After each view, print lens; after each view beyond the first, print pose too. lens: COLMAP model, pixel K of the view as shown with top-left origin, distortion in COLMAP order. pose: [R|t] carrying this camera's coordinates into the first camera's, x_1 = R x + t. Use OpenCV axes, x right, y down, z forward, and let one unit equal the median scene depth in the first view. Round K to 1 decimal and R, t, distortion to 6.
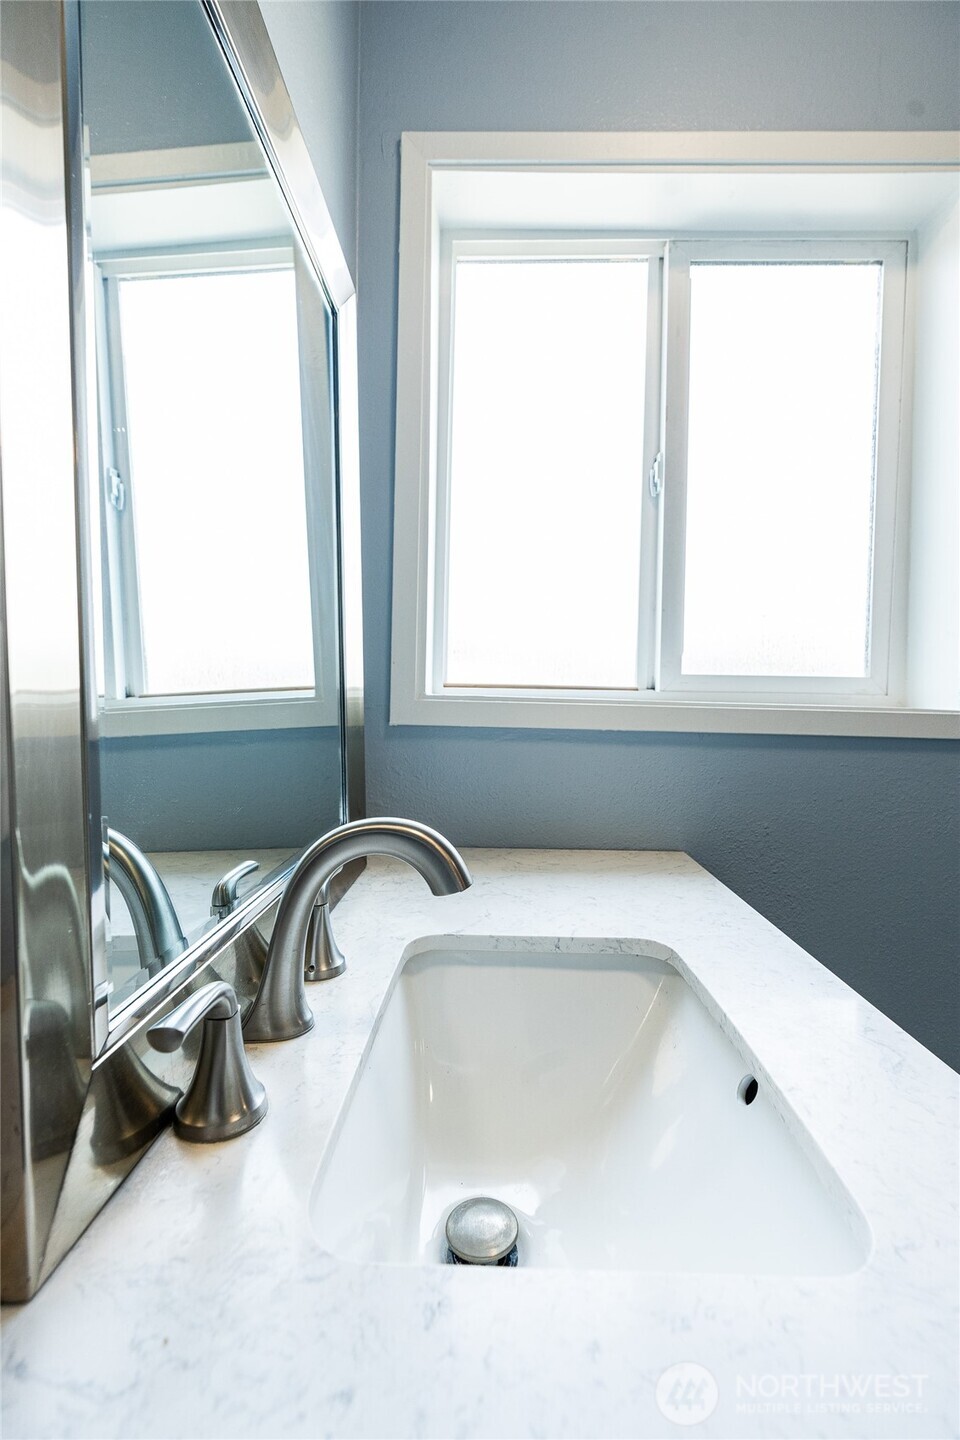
lens RADIAL K [[644.8, 0, 479.2], [0, 644.8, 721.0], [0, 0, 1]] dist [-0.010750, 0.003783]
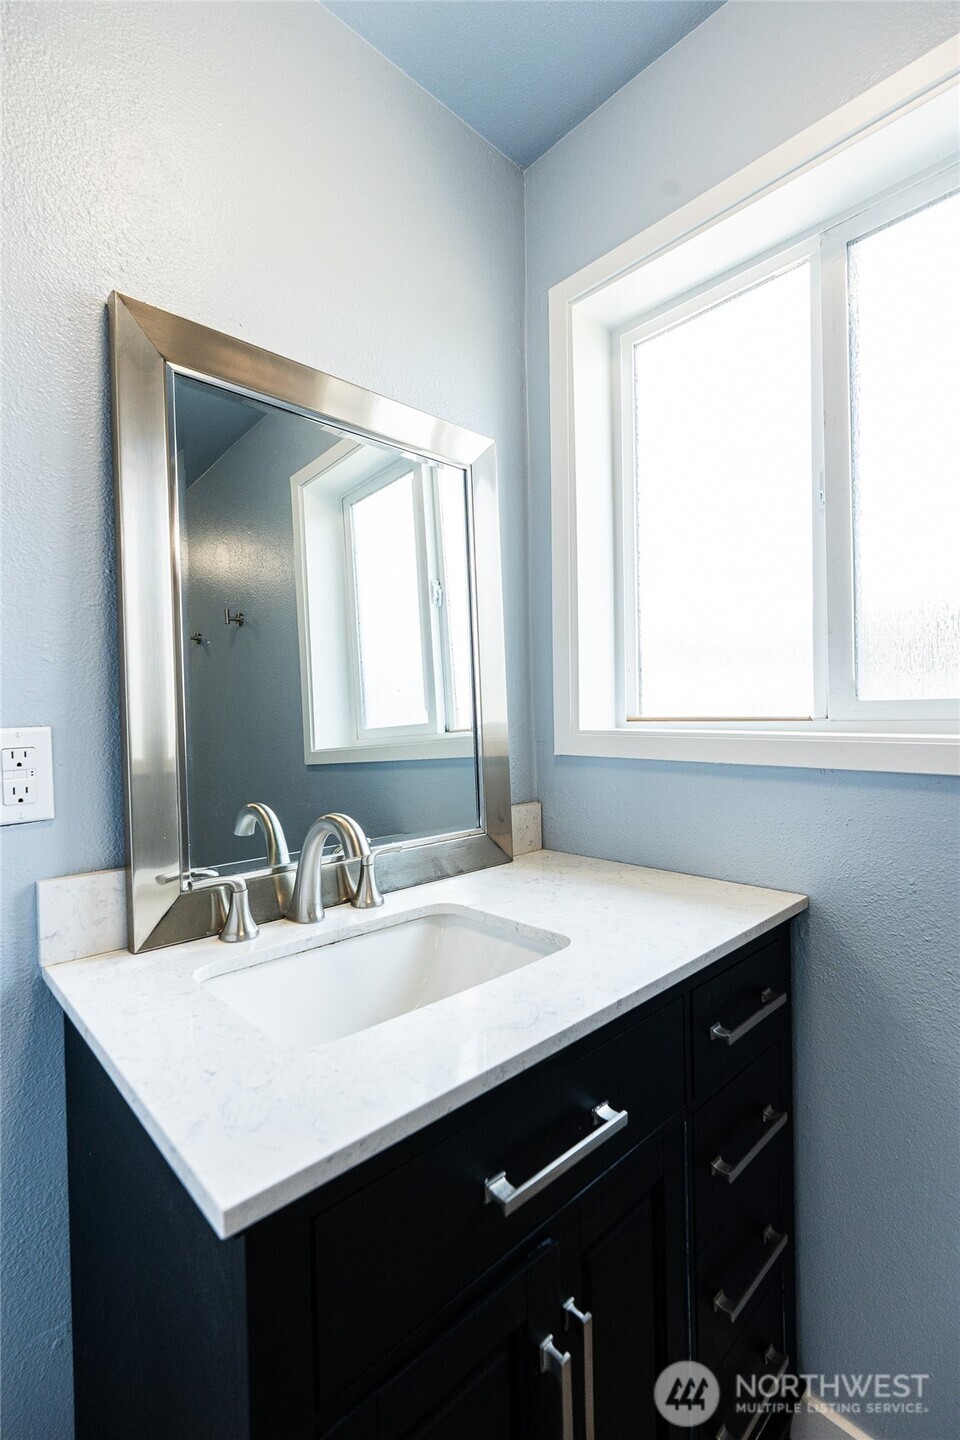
lens RADIAL K [[644.8, 0, 466.0], [0, 644.8, 725.4], [0, 0, 1]] dist [-0.010750, 0.003783]
pose [[0.702739, -0.016755, -0.711250, 0.591168], [0.001637, 0.999758, -0.021934, -0.021744], [0.711446, 0.014250, 0.702596, -0.002347]]
